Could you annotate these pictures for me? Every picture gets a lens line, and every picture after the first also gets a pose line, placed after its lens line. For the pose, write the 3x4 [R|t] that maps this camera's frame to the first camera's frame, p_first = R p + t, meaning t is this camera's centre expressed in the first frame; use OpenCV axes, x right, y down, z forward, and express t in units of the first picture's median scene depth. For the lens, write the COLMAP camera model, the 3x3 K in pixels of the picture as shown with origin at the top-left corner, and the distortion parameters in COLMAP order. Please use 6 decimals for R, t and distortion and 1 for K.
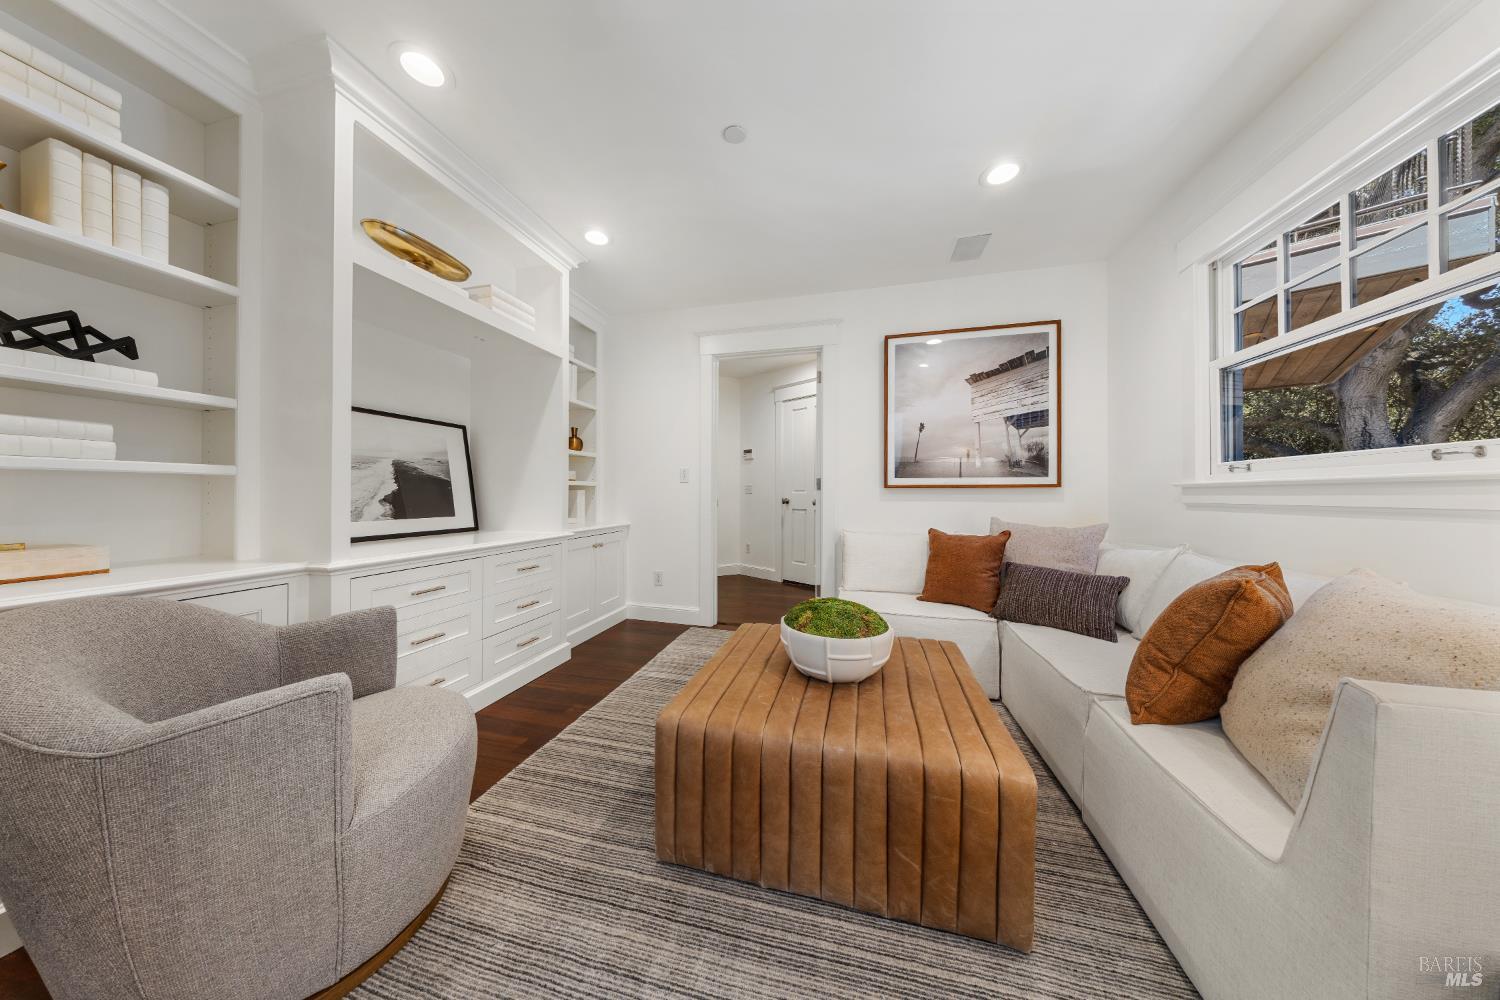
lens RADIAL K [[446.4, 0, 749.3], [0, 446.4, 495.1], [0, 0, 1]] dist [-0.000955, -0.000069]
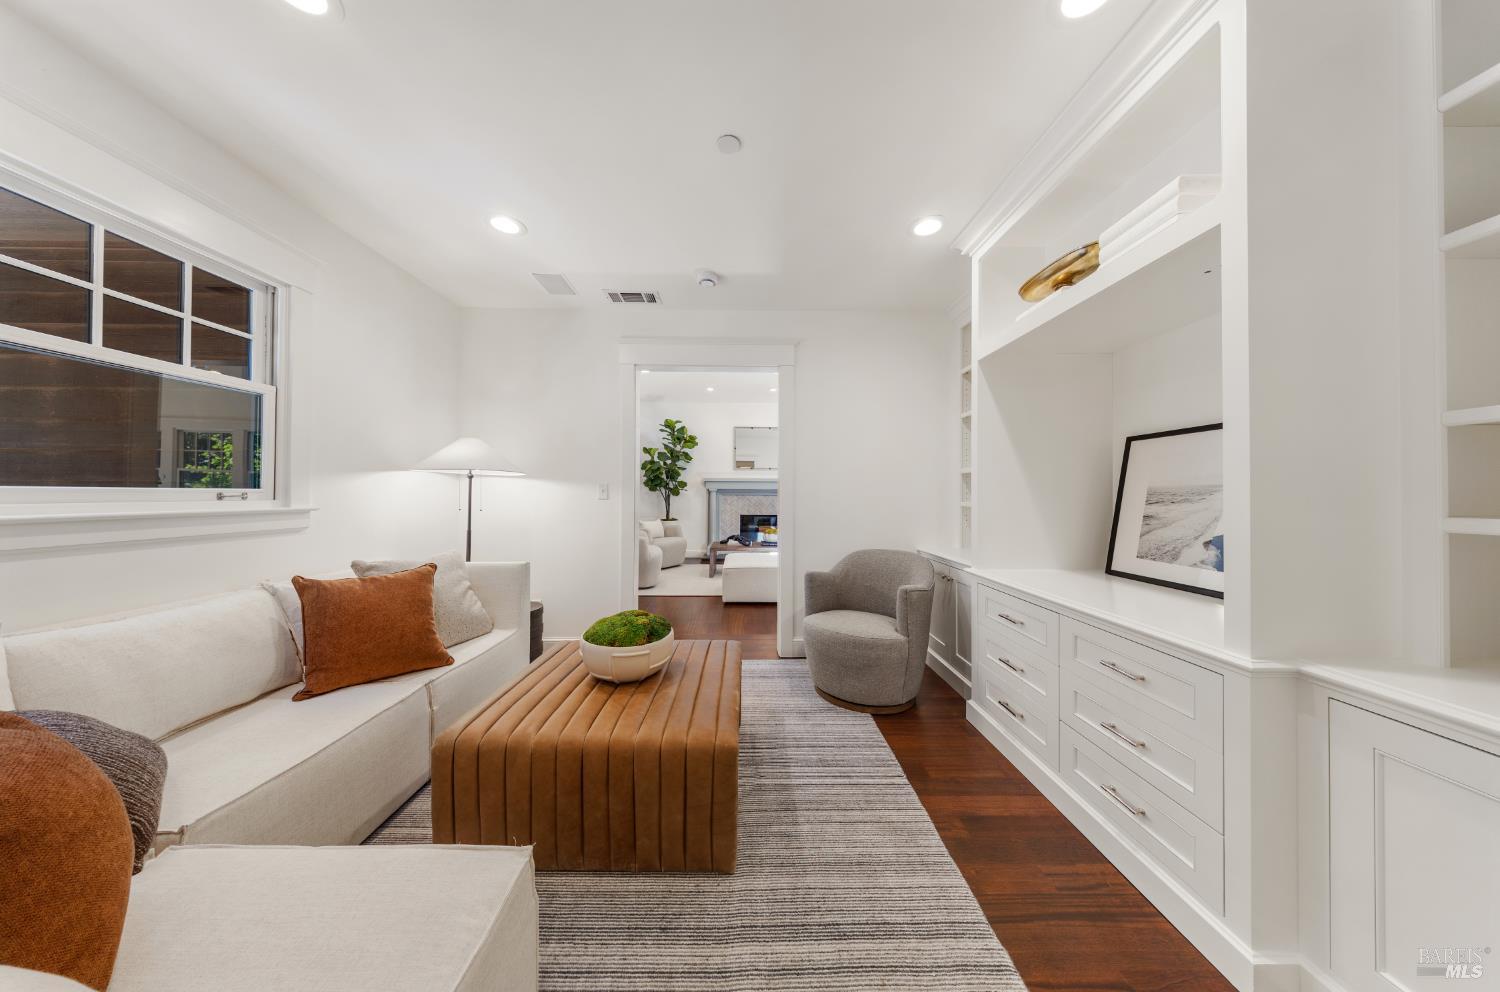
lens RADIAL K [[443.7, 0, 749.9], [0, 443.7, 491.8], [0, 0, 1]] dist [0.000166, -0.000124]
pose [[-0.966767, -0.011070, -0.255418, 0.157424], [-0.010331, 0.999938, -0.004234, -0.079974], [0.255449, -0.001455, -0.966822, 1.922113]]
